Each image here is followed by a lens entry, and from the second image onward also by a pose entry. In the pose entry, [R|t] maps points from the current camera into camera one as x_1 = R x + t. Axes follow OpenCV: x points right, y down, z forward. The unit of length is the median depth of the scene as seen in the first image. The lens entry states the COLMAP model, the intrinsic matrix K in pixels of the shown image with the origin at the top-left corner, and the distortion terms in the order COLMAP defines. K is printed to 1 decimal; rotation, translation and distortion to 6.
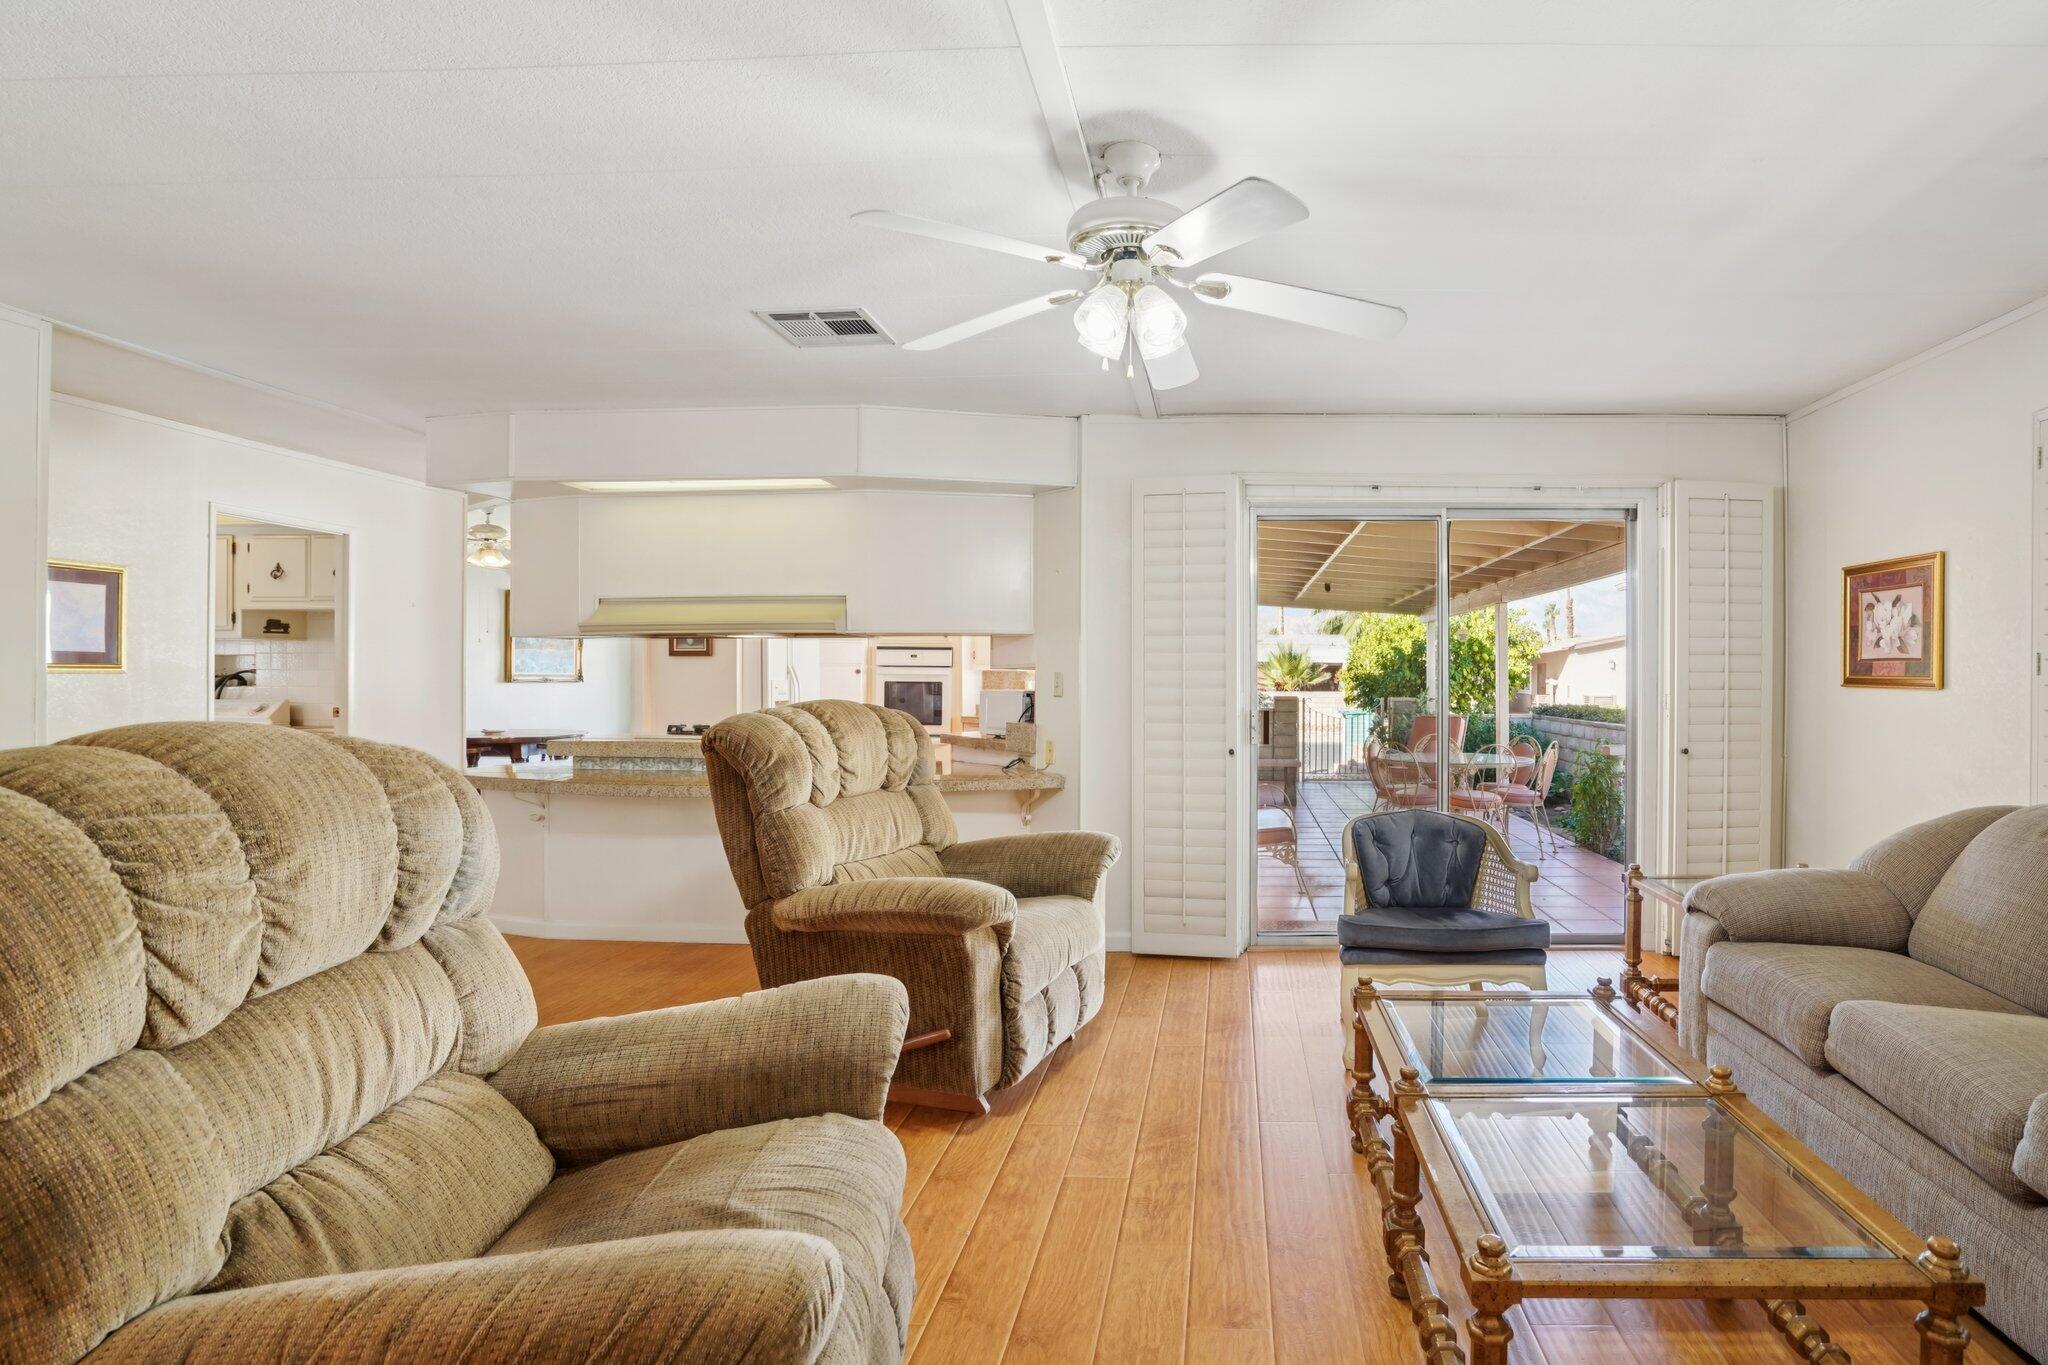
lens RADIAL K [[866.1, 0, 1028.7], [0, 866.1, 678.1], [0, 0, 1]] dist [-0.002095, 0.000231]
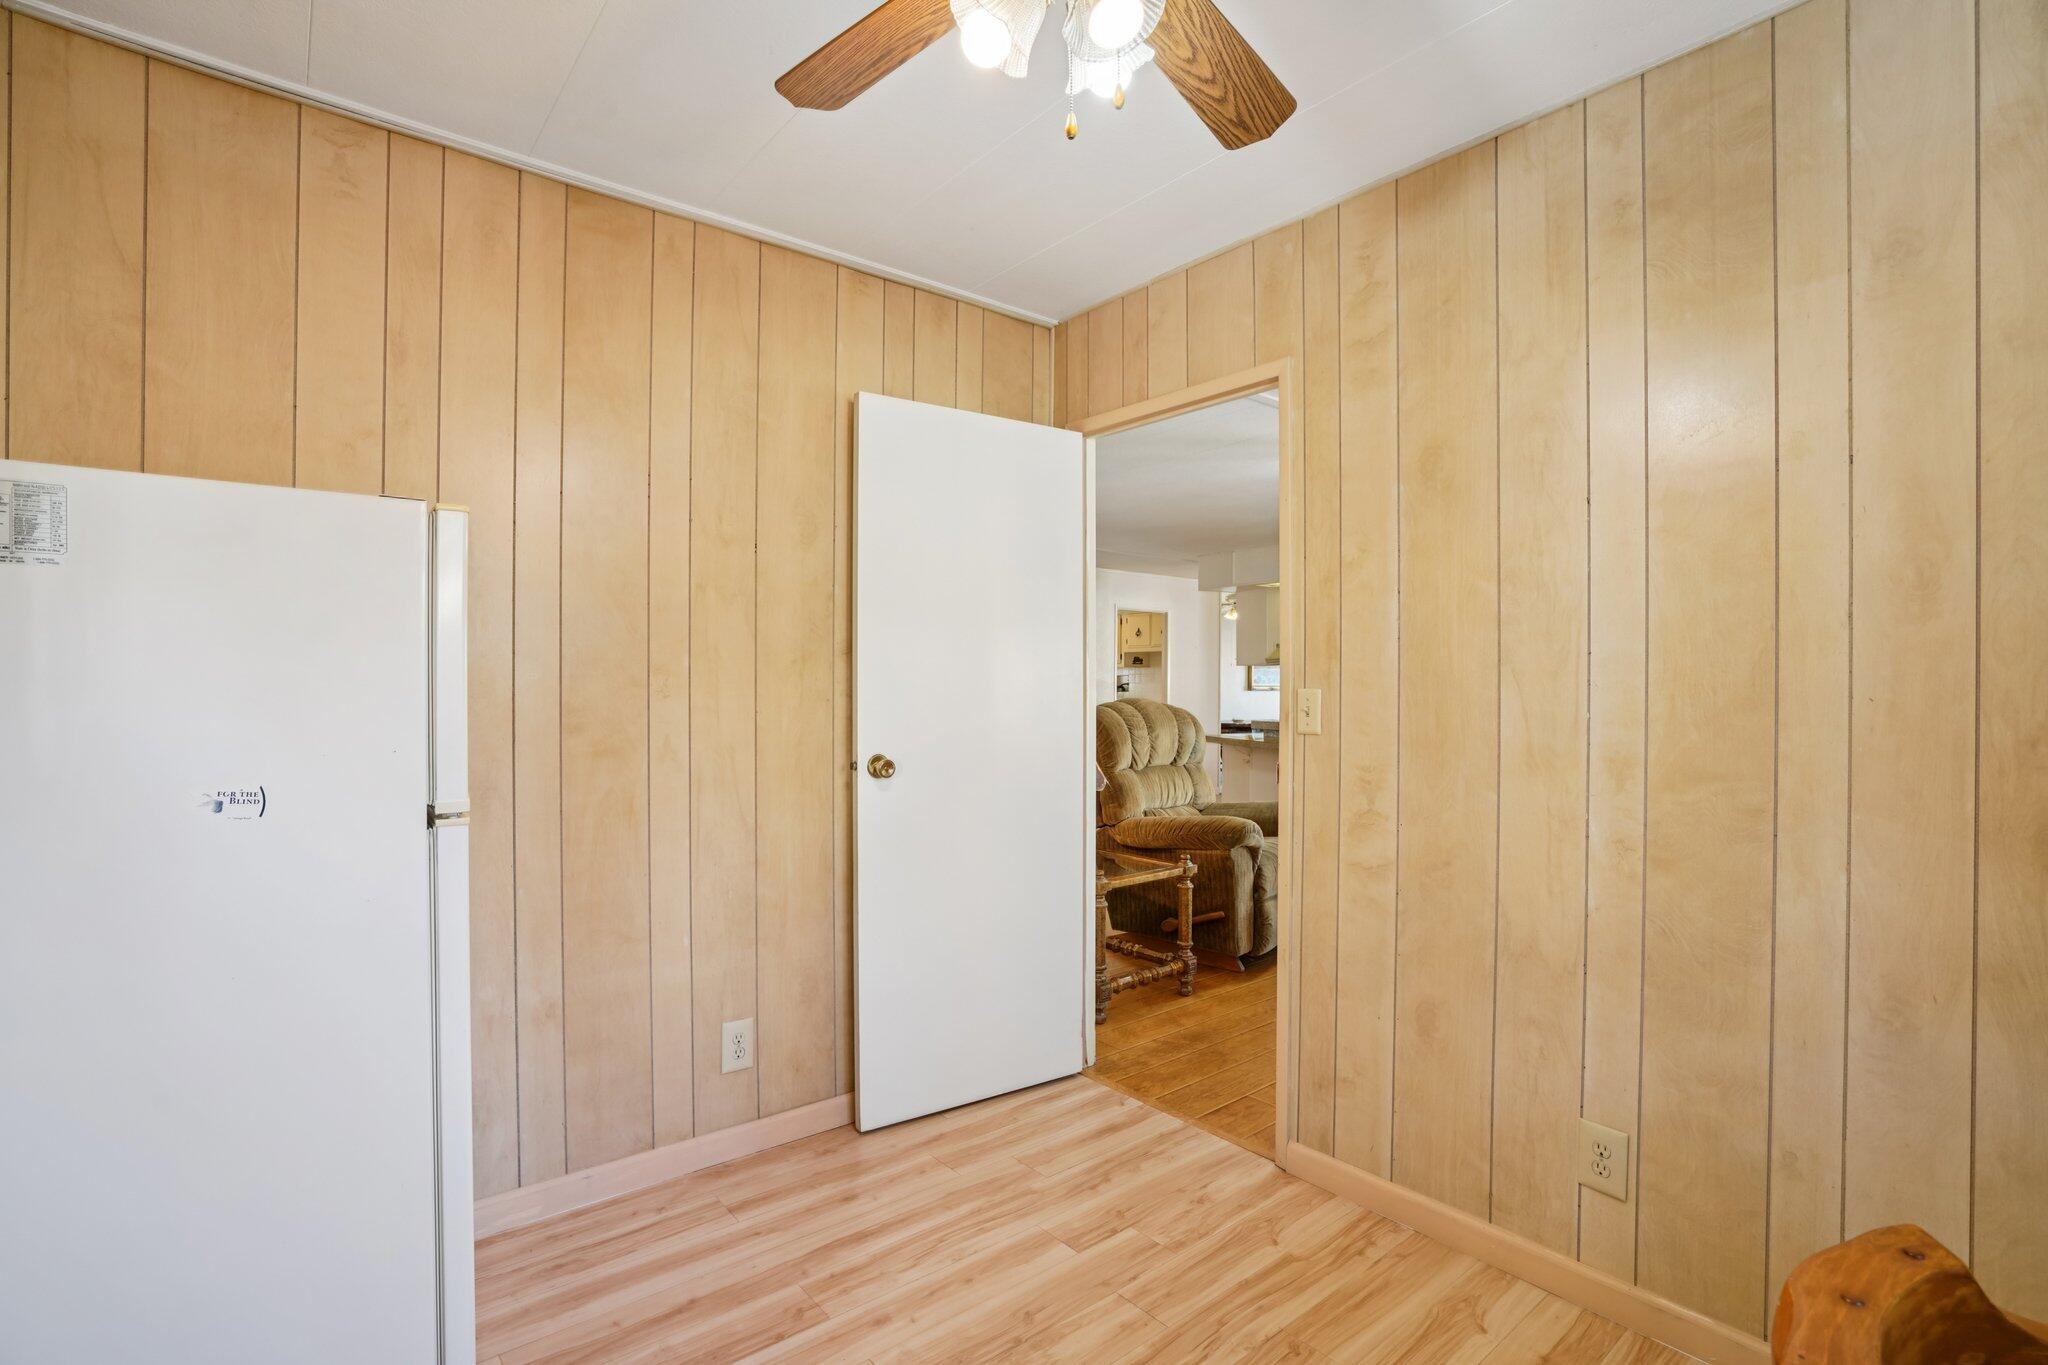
lens RADIAL K [[1001.3, 0, 1022.6], [0, 1001.3, 688.0], [0, 0, 1]] dist [-0.047706, 0.021598]
pose [[0.688773, 0.001088, -0.724976, 0.578576], [-0.001482, 0.999999, 0.000093, 0.001240], [0.724976, 0.001010, 0.688774, -0.733264]]
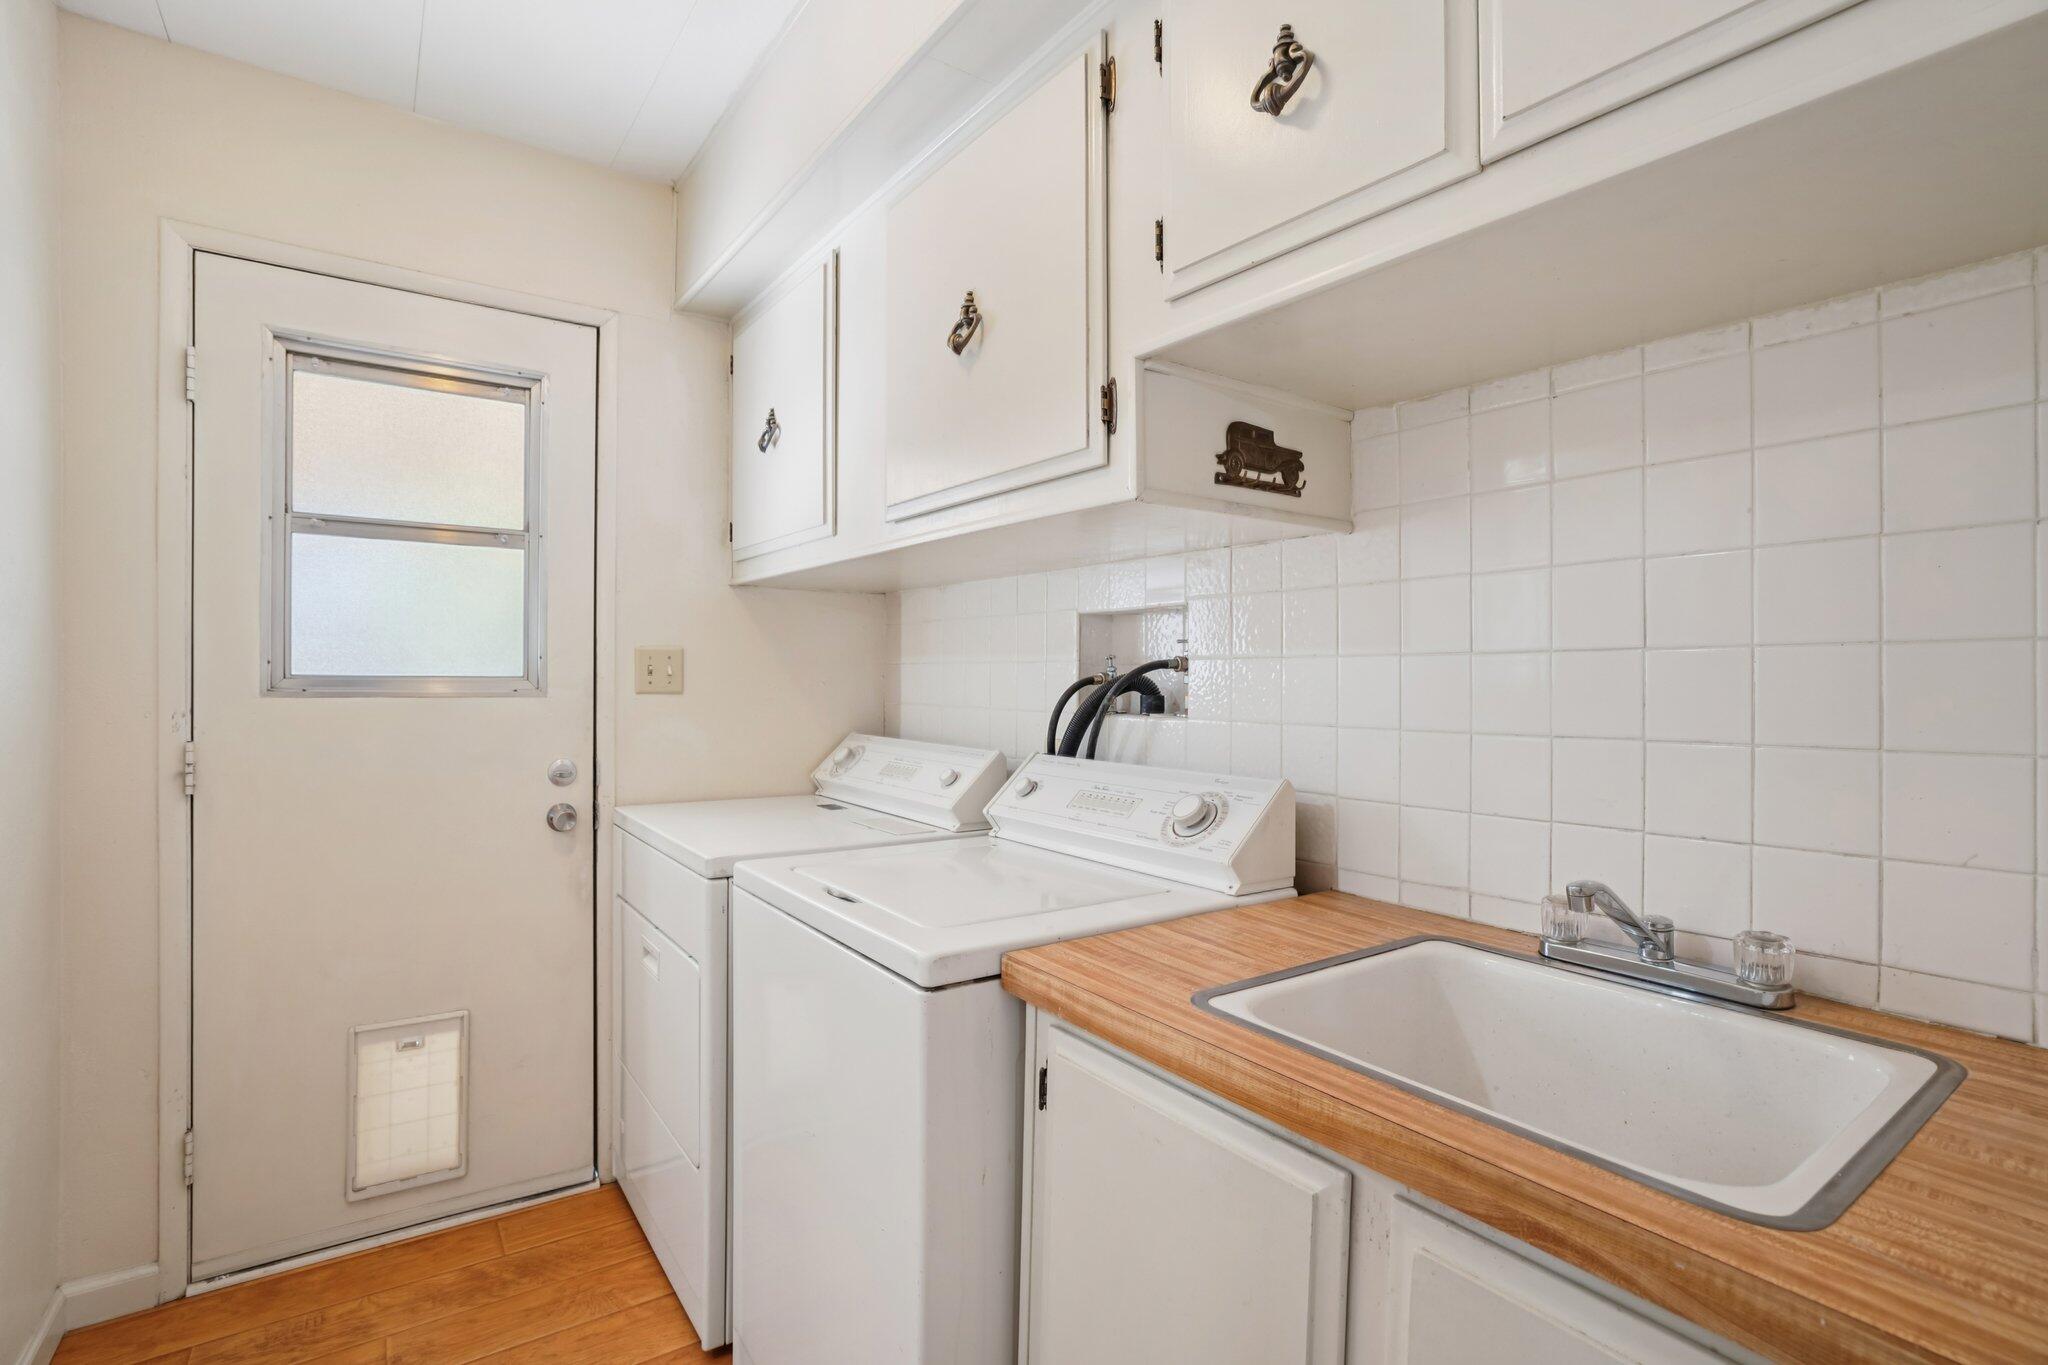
lens RADIAL K [[1001.3, 0, 1025.4], [0, 1001.3, 671.4], [0, 0, 1]] dist [-0.047706, 0.021598]
pose [[0.631242, 0.002618, -0.775582, -0.746650], [0.000048, 0.999994, 0.003414, -0.007646], [0.775586, -0.002193, 0.631238, 0.834069]]
